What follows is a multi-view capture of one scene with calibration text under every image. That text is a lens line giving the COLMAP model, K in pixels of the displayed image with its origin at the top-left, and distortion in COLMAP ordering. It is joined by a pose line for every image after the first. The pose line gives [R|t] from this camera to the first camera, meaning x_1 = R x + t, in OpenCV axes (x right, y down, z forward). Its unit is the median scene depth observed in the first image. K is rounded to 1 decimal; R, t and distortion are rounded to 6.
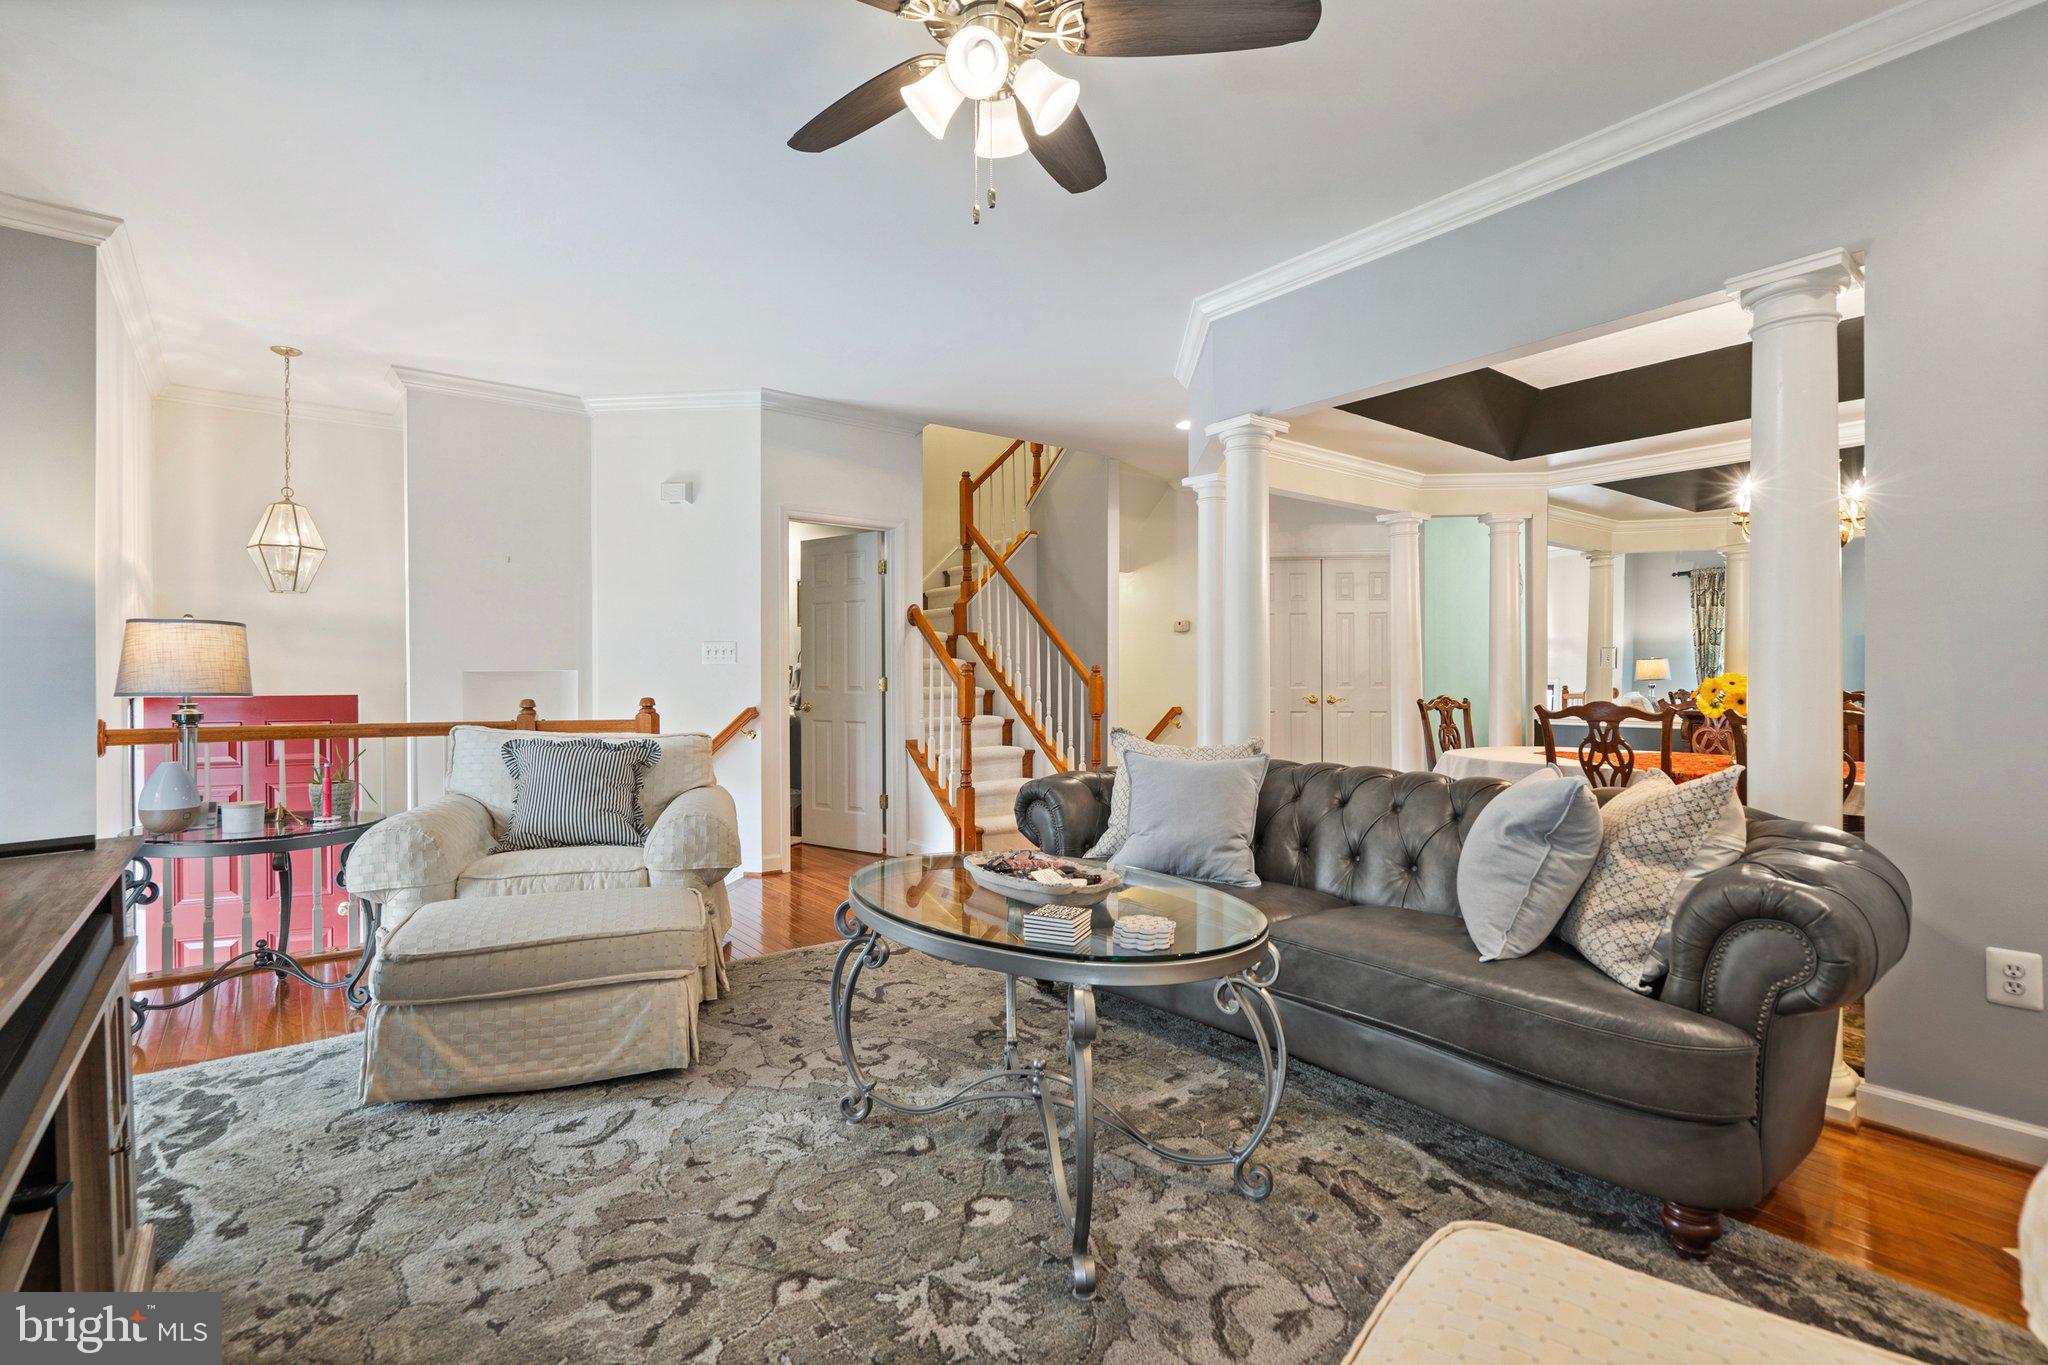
lens RADIAL K [[963.9, 0, 1020.4], [0, 963.9, 677.6], [0, 0, 1]] dist [-0.011626, -0.000034]
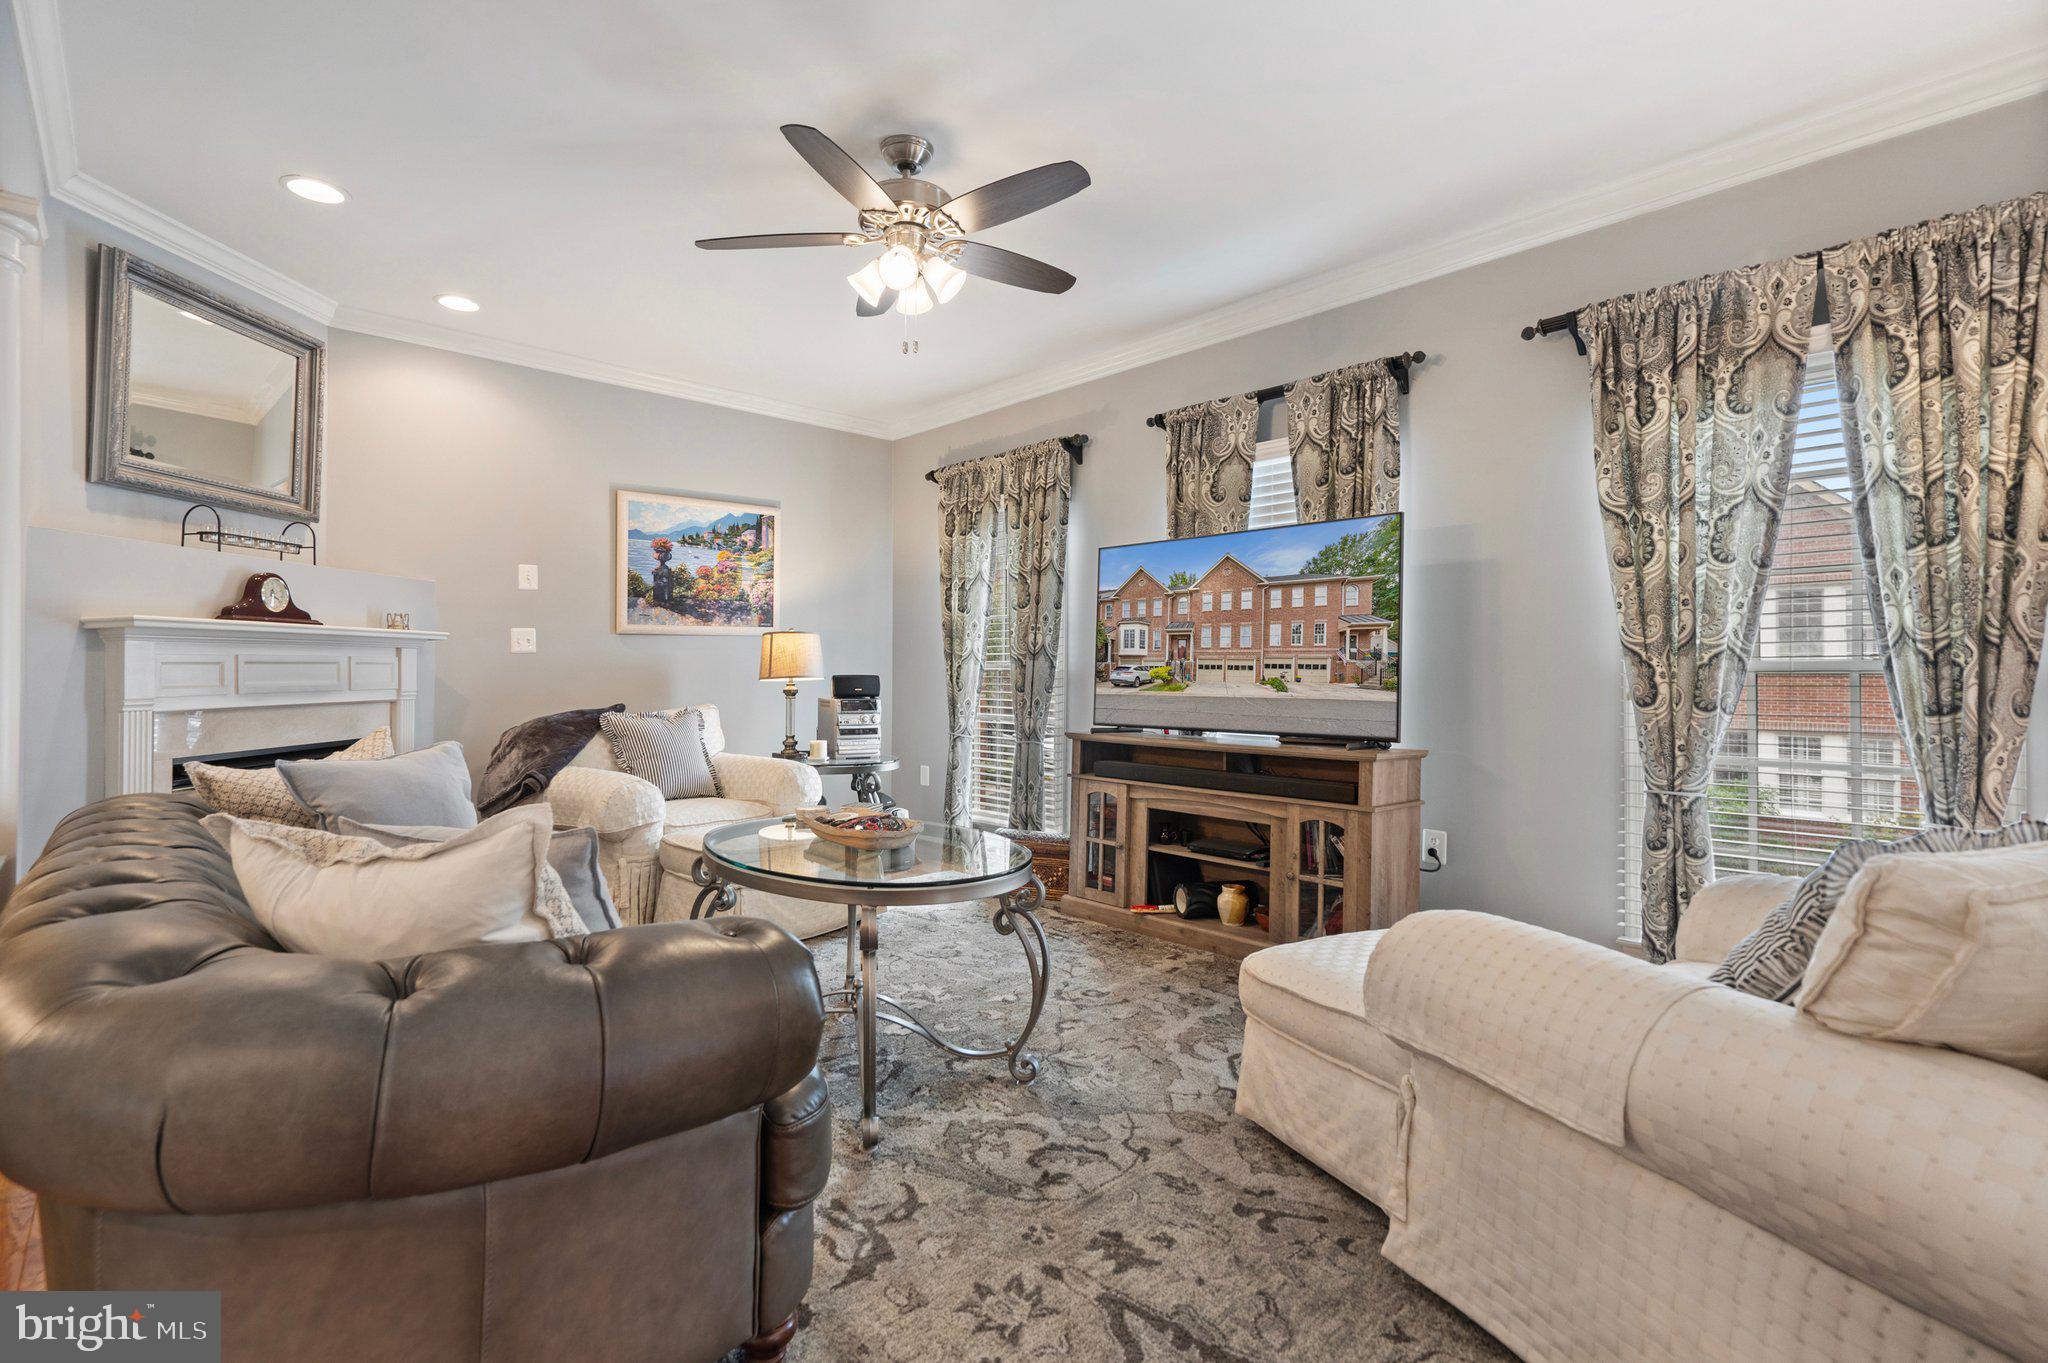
lens RADIAL K [[963.9, 0, 1030.4], [0, 963.9, 675.6], [0, 0, 1]] dist [-0.011626, -0.000034]
pose [[-0.996022, 0.000384, -0.089105, -0.072278], [-0.000415, 0.999960, 0.008946, -0.001318], [0.089104, 0.008947, -0.995982, 1.816251]]
